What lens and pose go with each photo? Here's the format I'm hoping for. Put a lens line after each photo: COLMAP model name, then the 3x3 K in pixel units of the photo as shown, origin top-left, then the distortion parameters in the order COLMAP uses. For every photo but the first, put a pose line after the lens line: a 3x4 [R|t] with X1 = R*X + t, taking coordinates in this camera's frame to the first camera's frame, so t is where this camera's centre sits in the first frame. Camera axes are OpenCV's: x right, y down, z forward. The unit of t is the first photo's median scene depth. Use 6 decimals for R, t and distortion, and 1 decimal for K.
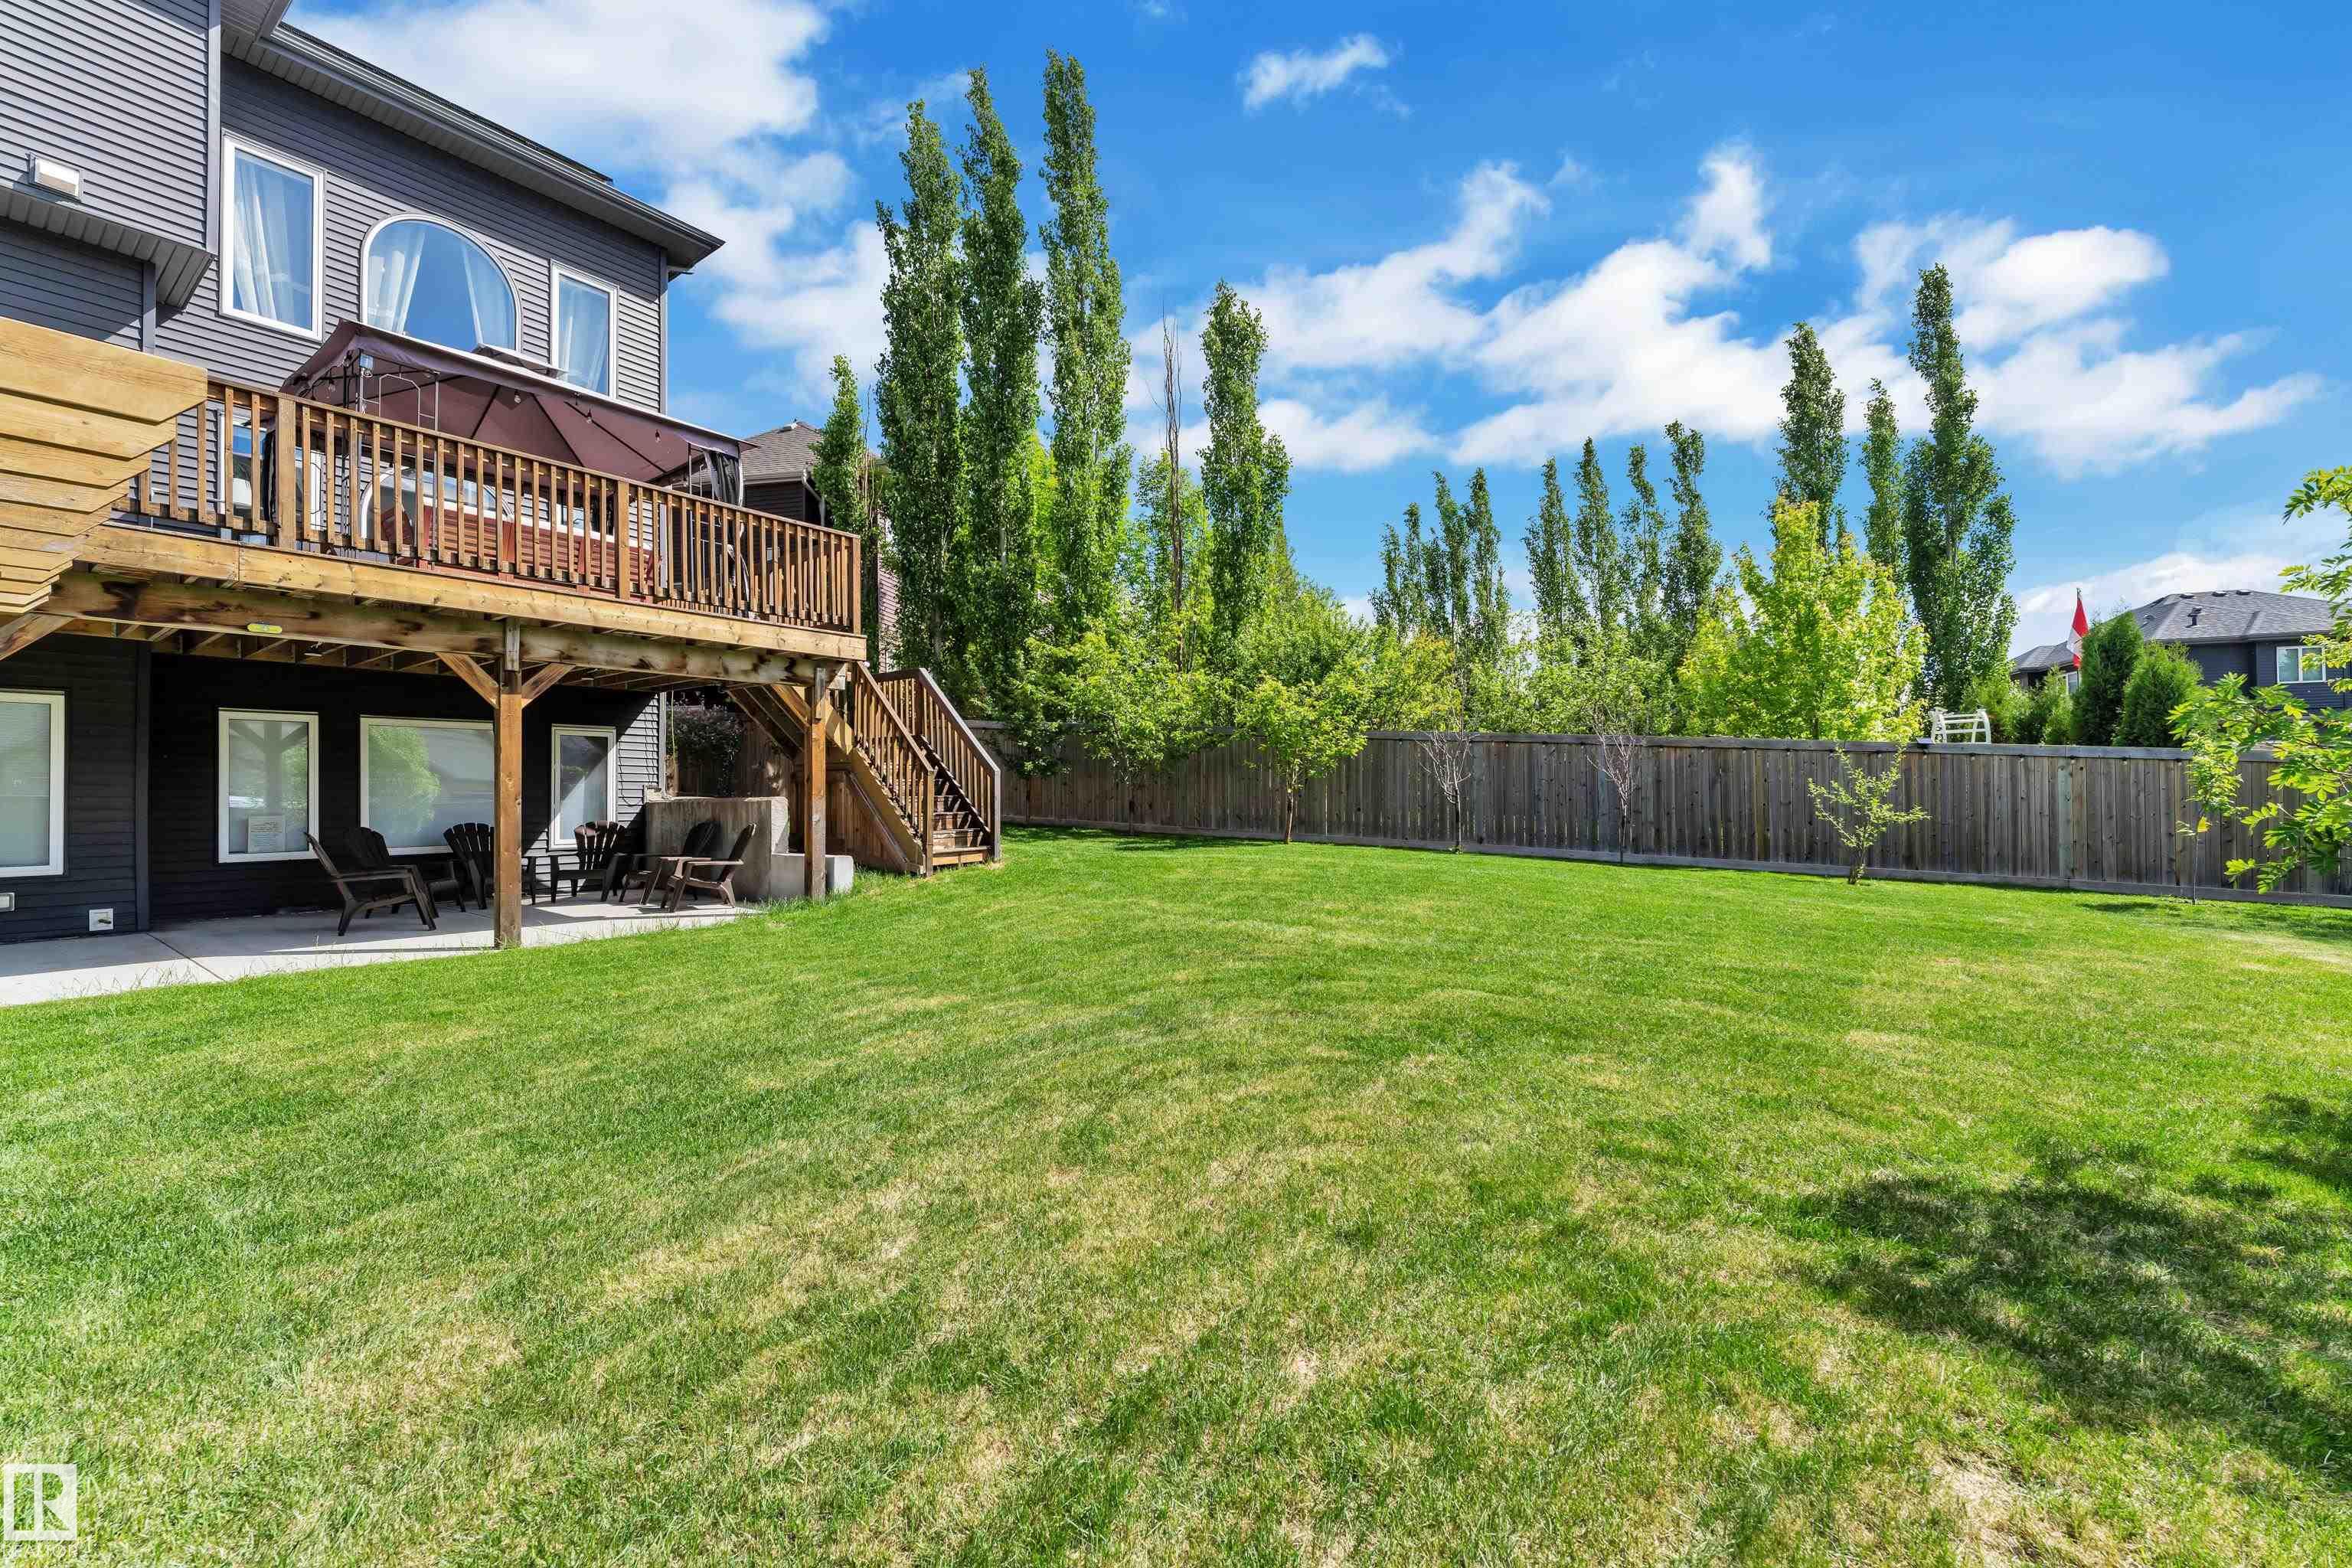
lens RADIAL K [[971.5, 0, 1176.0], [0, 971.5, 784.0], [0, 0, 1]] dist [0.000180, 0.000079]
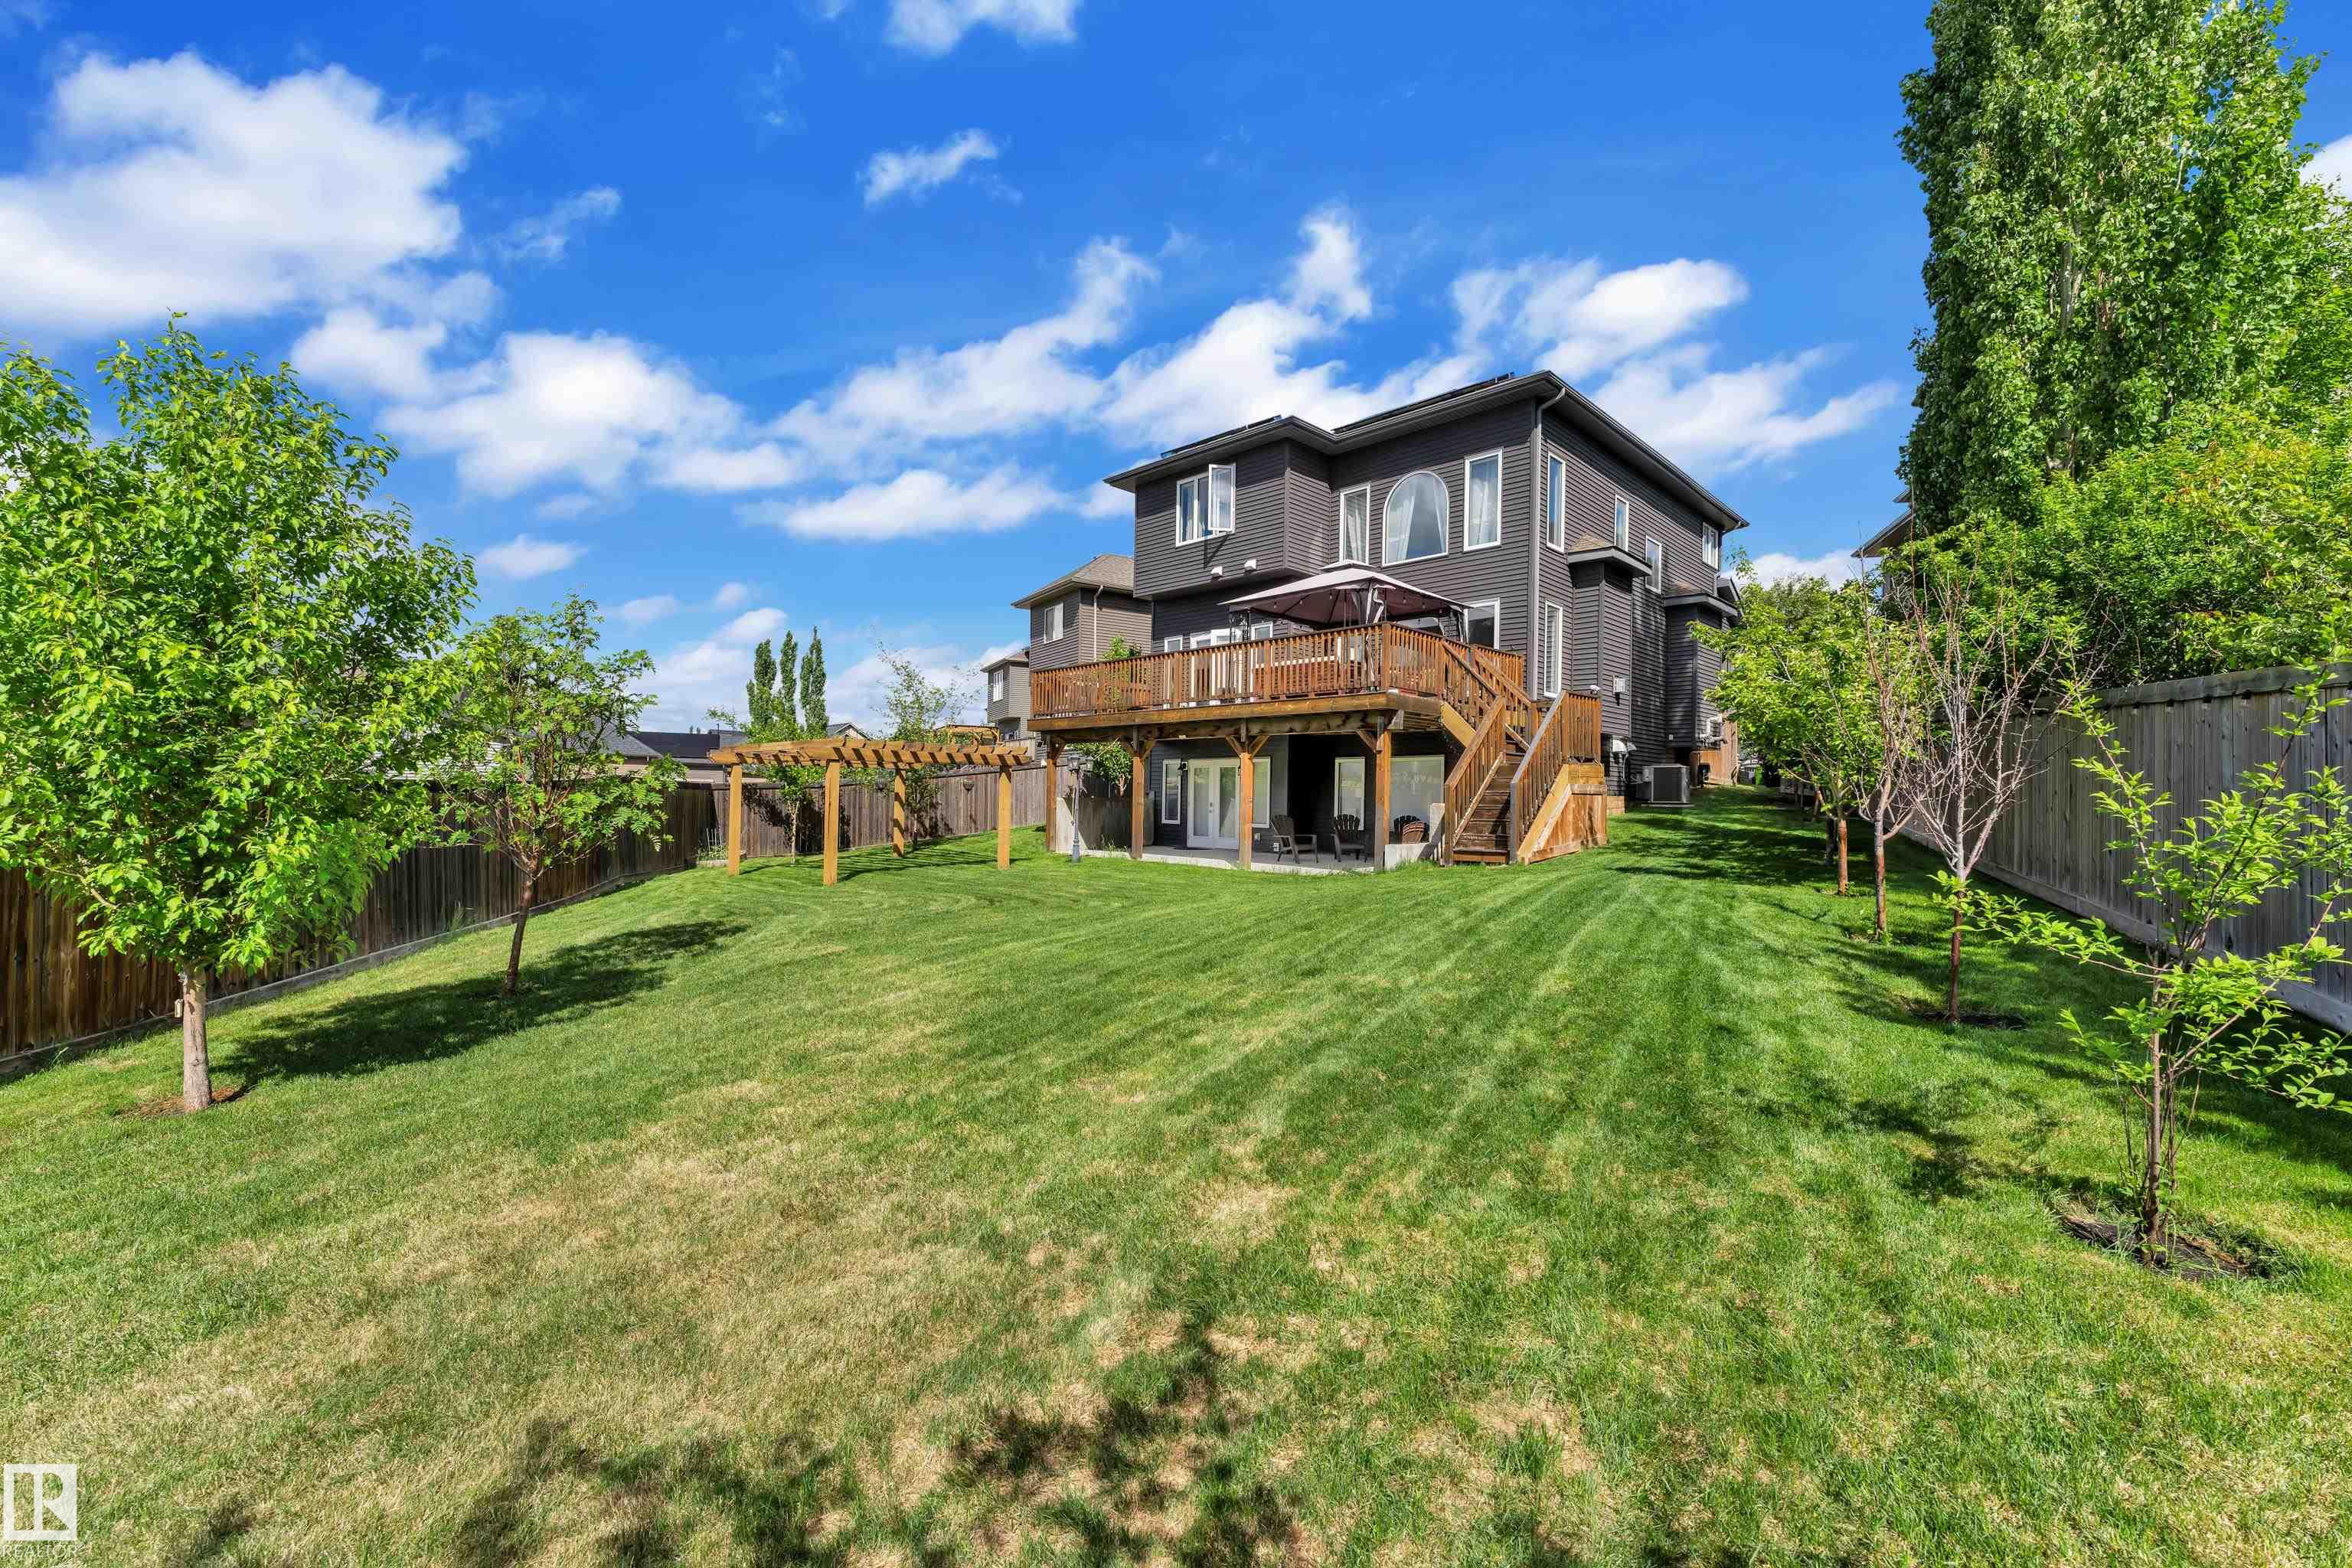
lens RADIAL K [[971.5, 0, 1176.0], [0, 971.5, 784.0], [0, 0, 1]] dist [0.000180, 0.000079]
pose [[-0.161872, -0.005033, -0.986799, 1.141604], [0.003452, 0.999978, -0.005666, -0.008187], [0.986806, -0.004324, -0.161851, 0.925992]]
